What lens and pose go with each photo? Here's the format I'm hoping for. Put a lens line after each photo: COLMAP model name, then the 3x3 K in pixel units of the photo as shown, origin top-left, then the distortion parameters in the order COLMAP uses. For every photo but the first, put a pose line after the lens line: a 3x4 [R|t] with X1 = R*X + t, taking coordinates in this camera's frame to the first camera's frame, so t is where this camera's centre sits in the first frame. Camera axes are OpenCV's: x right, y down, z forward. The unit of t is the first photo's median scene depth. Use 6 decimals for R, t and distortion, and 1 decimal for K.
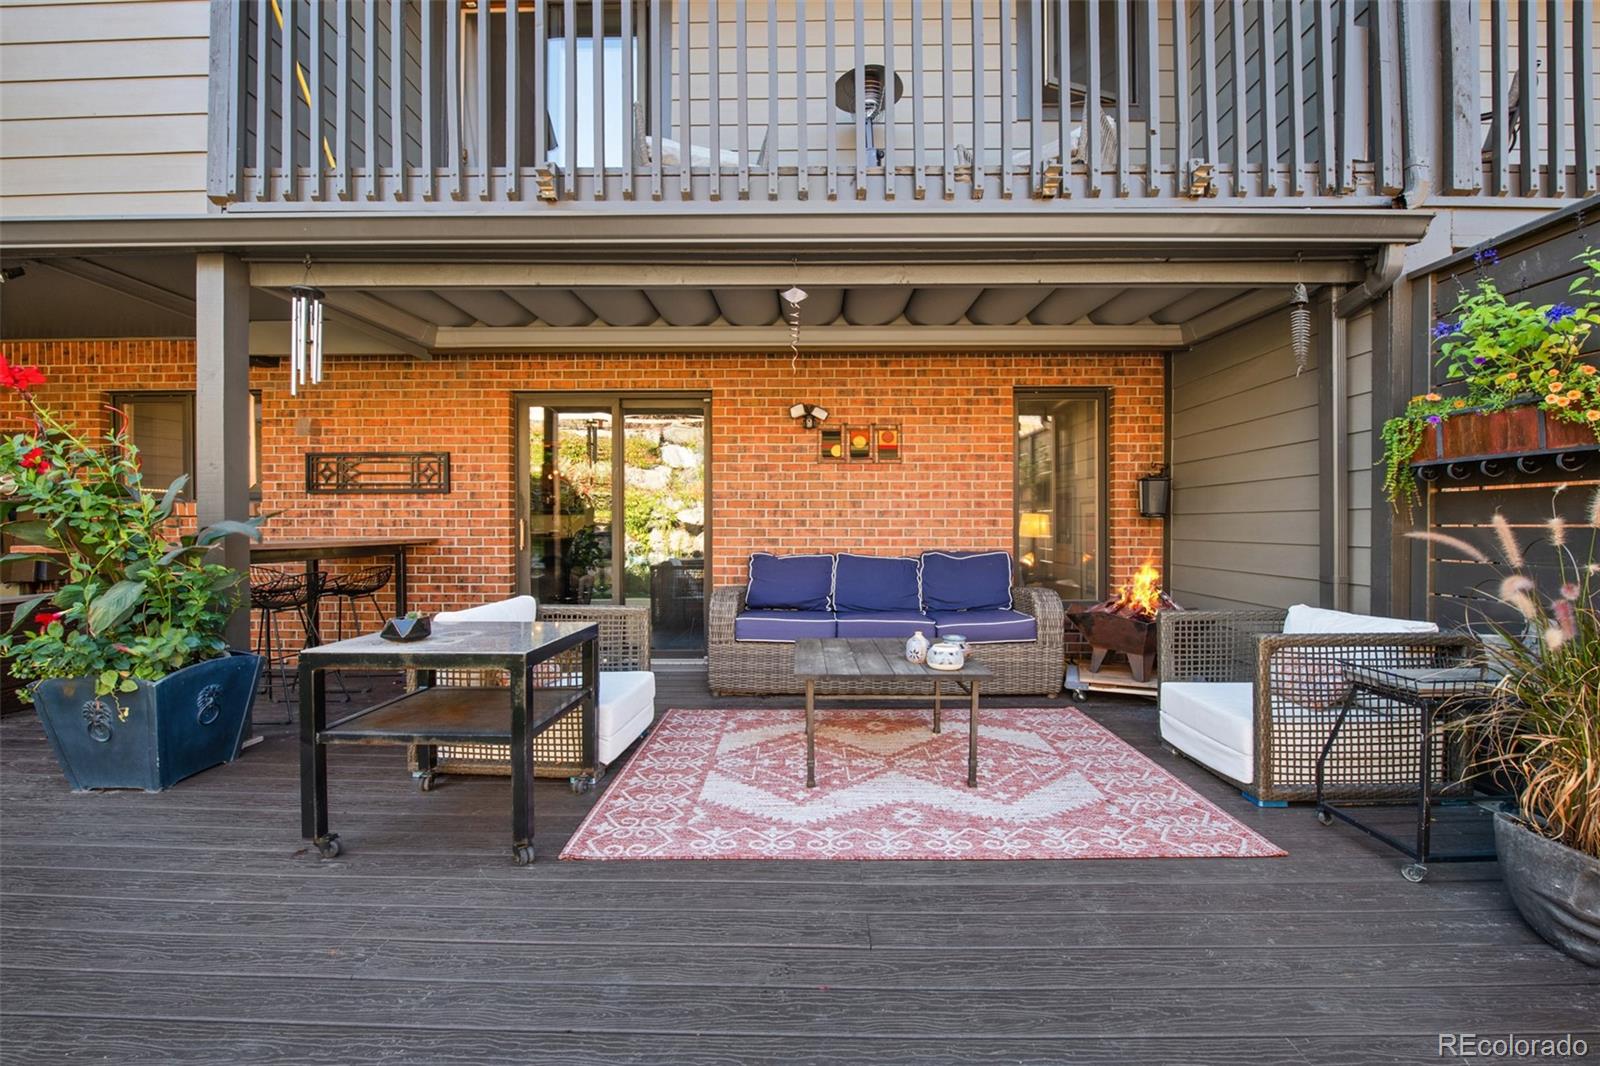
lens RADIAL K [[633.7, 0, 803.9], [0, 633.7, 533.5], [0, 0, 1]] dist [-0.001050, -0.001761]
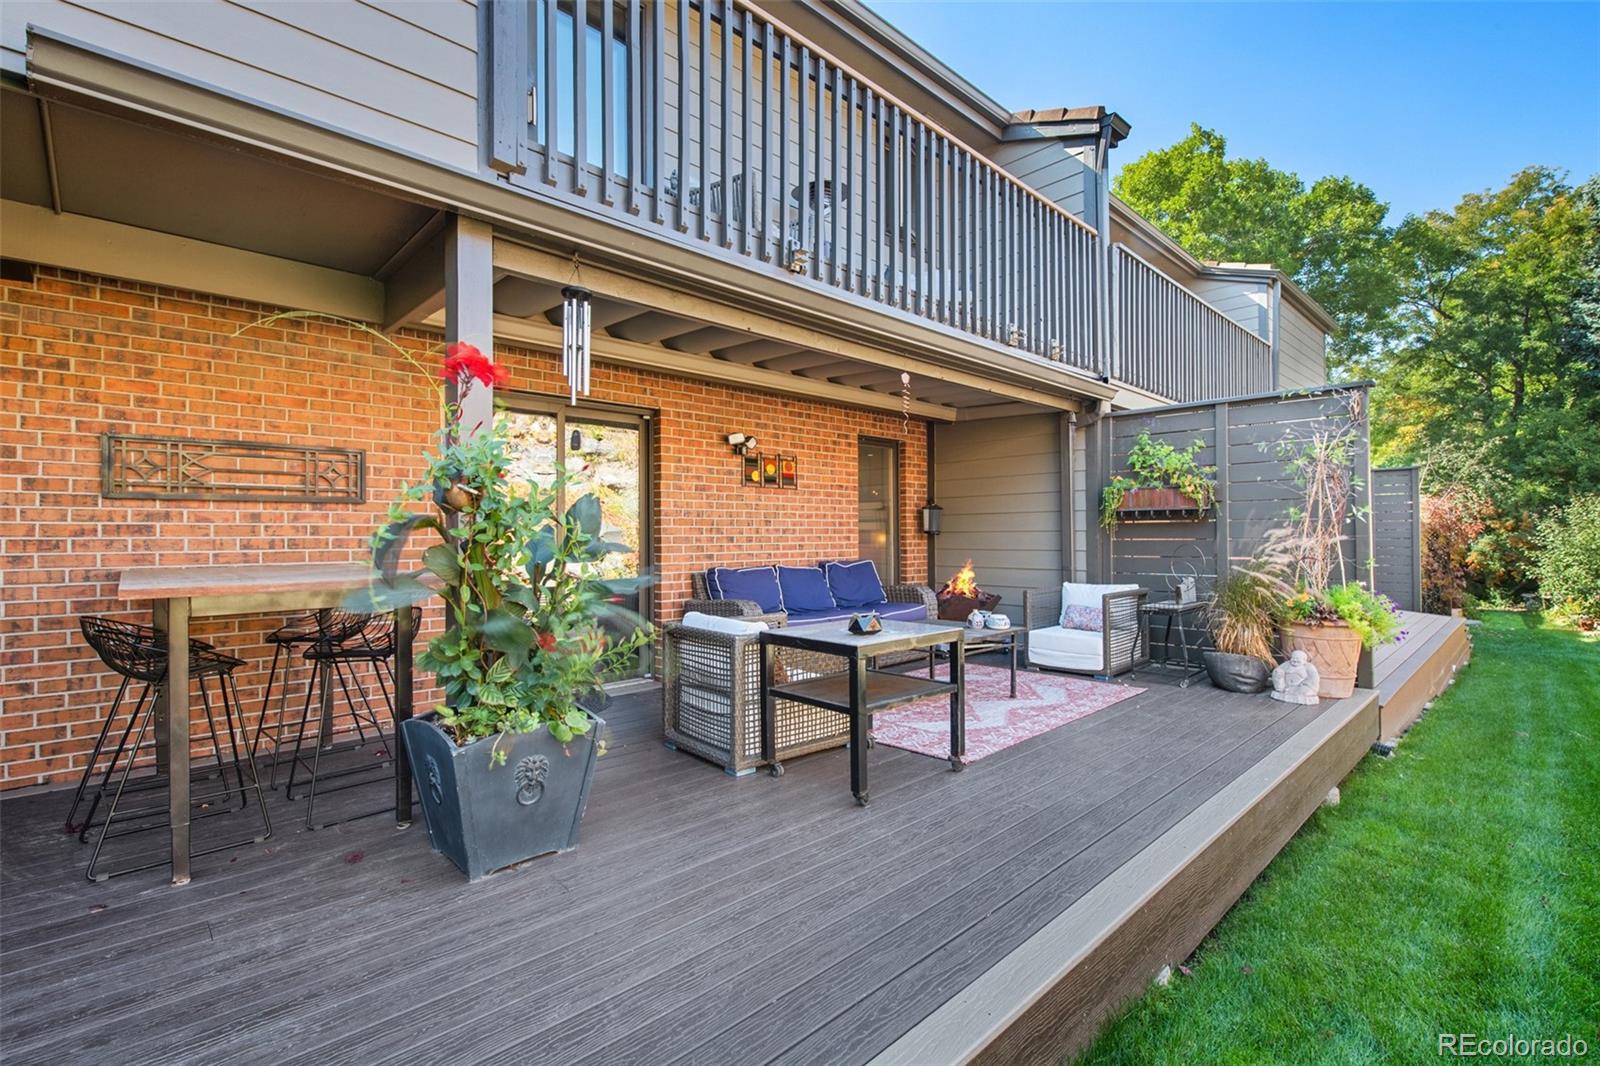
lens RADIAL K [[729.2, 0, 802.8], [0, 729.2, 529.5], [0, 0, 1]] dist [-0.009495, 0.000468]
pose [[0.703647, 0.001945, 0.710547, -0.815662], [0.017117, 0.999660, -0.019688, -0.006990], [-0.710343, 0.026016, 0.703375, 0.020668]]
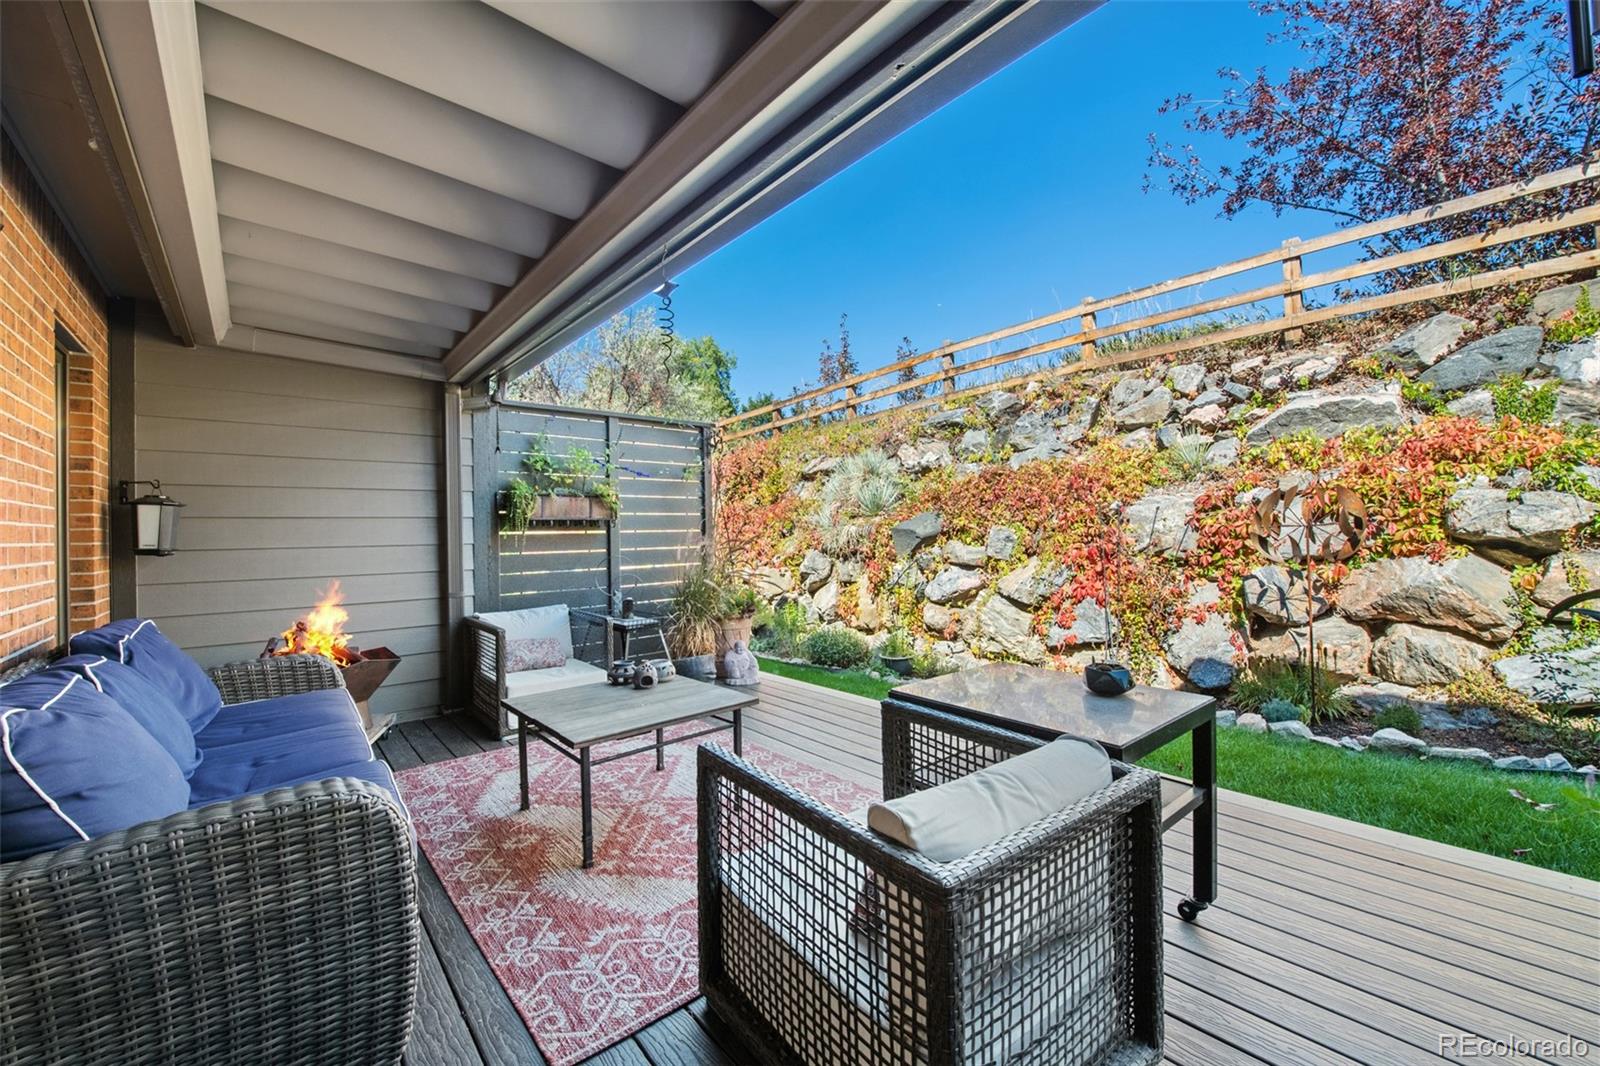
lens RADIAL K [[633.7, 0, 800.4], [0, 633.7, 536.9], [0, 0, 1]] dist [-0.001050, -0.001761]
pose [[-0.669211, 0.010611, 0.742996, -0.464873], [0.021168, 0.999764, 0.004787, -0.030715], [-0.742770, 0.018931, -0.669278, 0.893472]]
